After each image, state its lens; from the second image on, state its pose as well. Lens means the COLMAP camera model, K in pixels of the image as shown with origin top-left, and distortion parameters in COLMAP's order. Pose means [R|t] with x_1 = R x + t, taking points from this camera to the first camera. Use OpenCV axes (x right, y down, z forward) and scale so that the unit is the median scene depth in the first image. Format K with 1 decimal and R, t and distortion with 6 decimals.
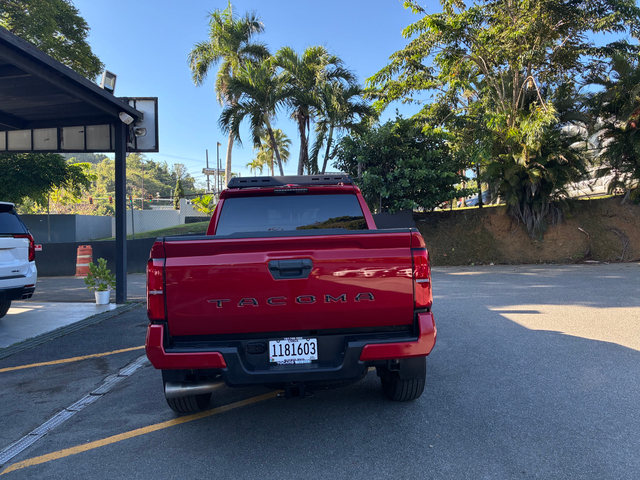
lens RADIAL K [[480.4, 0, 322.4], [0, 480.4, 246.3], [0, 0, 1]] dist [0.069667, -0.081139]
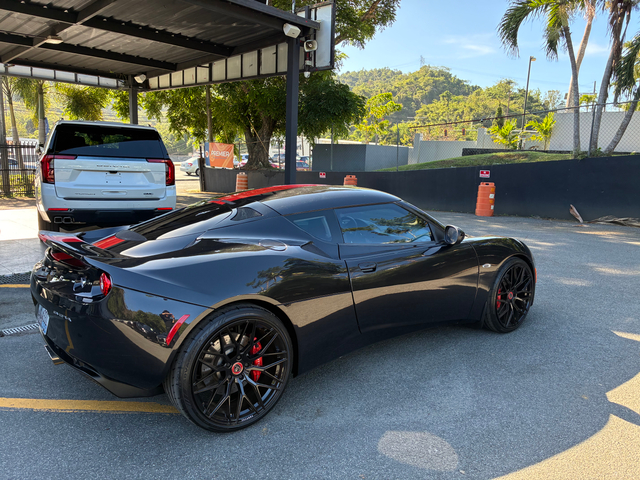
lens RADIAL K [[480.4, 0, 322.4], [0, 480.4, 246.3], [0, 0, 1]] dist [0.069667, -0.081139]
pose [[0.753357, 0.148385, -0.640652, 0.135664], [-0.060161, 0.985676, 0.157553, -0.009646], [0.654854, -0.080152, 0.751493, 0.175141]]
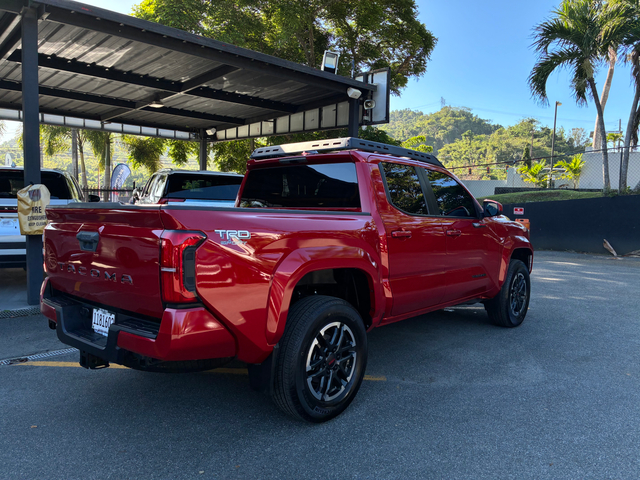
lens RADIAL K [[480.5, 0, 314.2], [0, 480.5, 239.9], [0, 0, 1]] dist [0.053073, -0.057927]
pose [[0.710517, 0.086863, -0.698298, 0.151986], [-0.052579, 0.996131, 0.070412, -0.007723], [0.701713, -0.013313, 0.712336, 0.096358]]
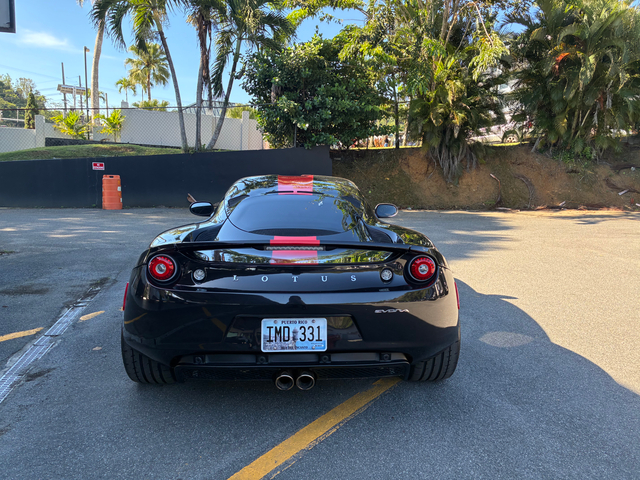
lens RADIAL K [[480.4, 0, 322.4], [0, 480.4, 246.3], [0, 0, 1]] dist [0.069667, -0.081139]
pose [[0.968029, 0.007455, 0.250726, -0.049818], [-0.038771, 0.991993, 0.120193, 0.002565], [-0.247822, -0.126071, 0.960568, 0.111171]]
